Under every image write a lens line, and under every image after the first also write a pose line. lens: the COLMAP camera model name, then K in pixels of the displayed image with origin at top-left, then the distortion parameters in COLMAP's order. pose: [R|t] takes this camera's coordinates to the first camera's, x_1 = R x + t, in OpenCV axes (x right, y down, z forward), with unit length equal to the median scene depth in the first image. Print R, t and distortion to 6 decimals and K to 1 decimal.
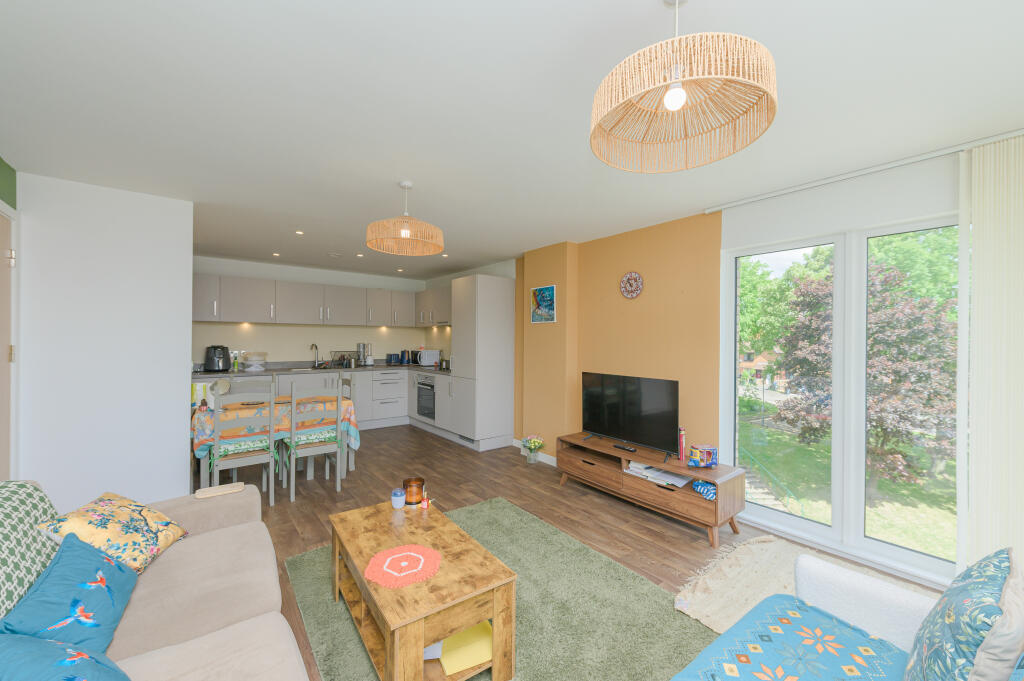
lens RADIAL K [[405.1, 0, 512.0], [0, 405.1, 340.5], [0, 0, 1]] dist [0.012556, -0.000204]
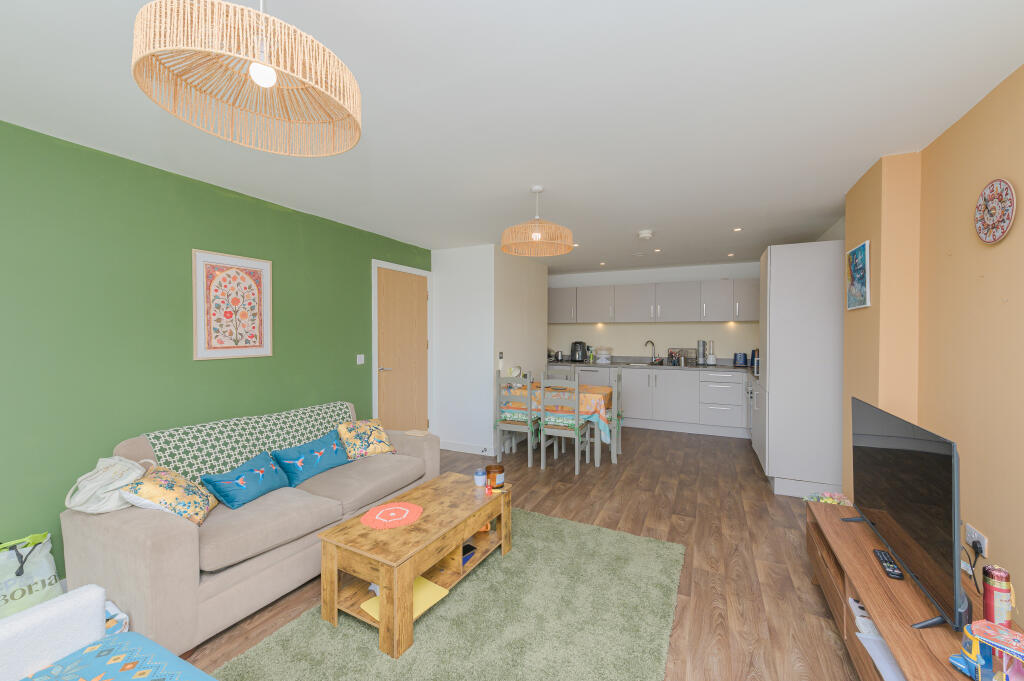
lens RADIAL K [[405.1, 0, 512.0], [0, 405.1, 340.5], [0, 0, 1]] dist [0.012556, -0.000204]
pose [[0.441592, 0.008481, -0.897176, 0.465476], [0.000430, 0.999953, 0.009664, -0.004089], [0.897216, -0.004653, 0.441568, 0.347212]]
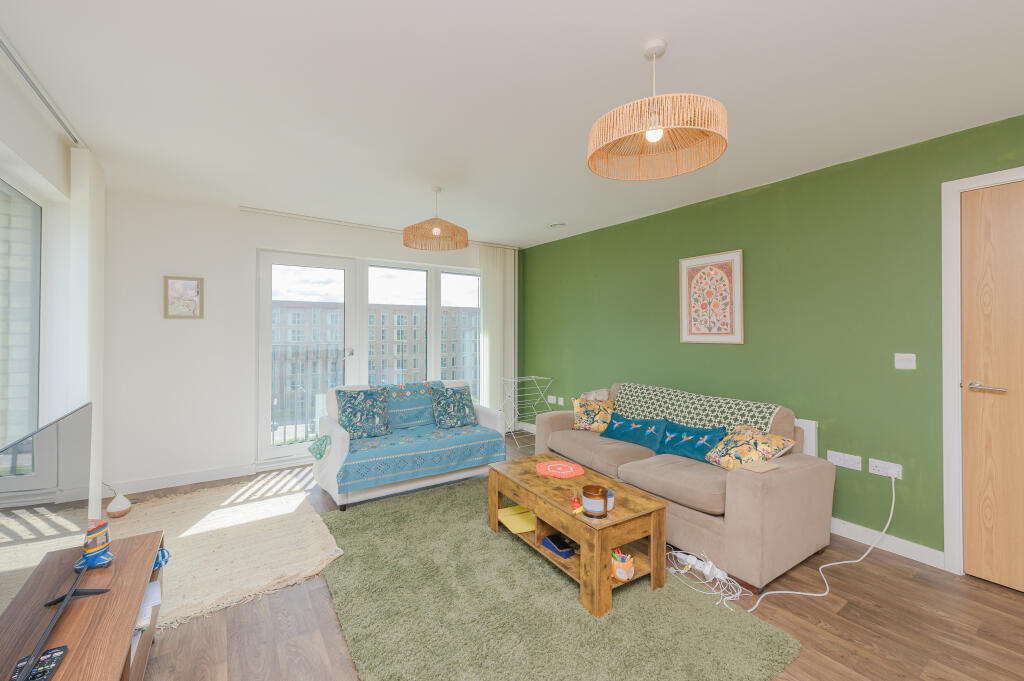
lens RADIAL K [[411.2, 0, 500.3], [0, 411.2, 329.1], [0, 0, 1]] dist [0.013413, -0.000049]
pose [[-0.997927, -0.009937, 0.063590, -0.060091], [-0.010012, 0.999950, -0.000859, 0.011157], [-0.063578, -0.001494, -0.997976, 1.149739]]
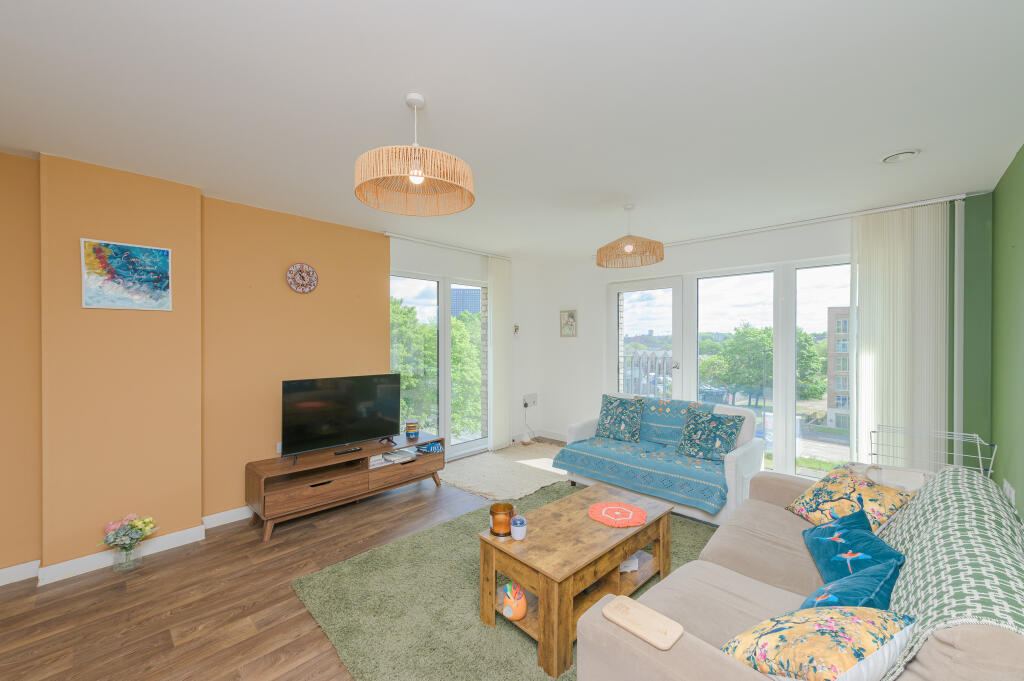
lens RADIAL K [[405.1, 0, 512.0], [0, 405.1, 340.5], [0, 0, 1]] dist [0.012556, -0.000204]
pose [[-0.151775, -0.009607, 0.988368, -0.666908], [0.001889, 0.999948, 0.010010, -0.007142], [-0.988413, 0.003386, -0.151749, 0.683607]]
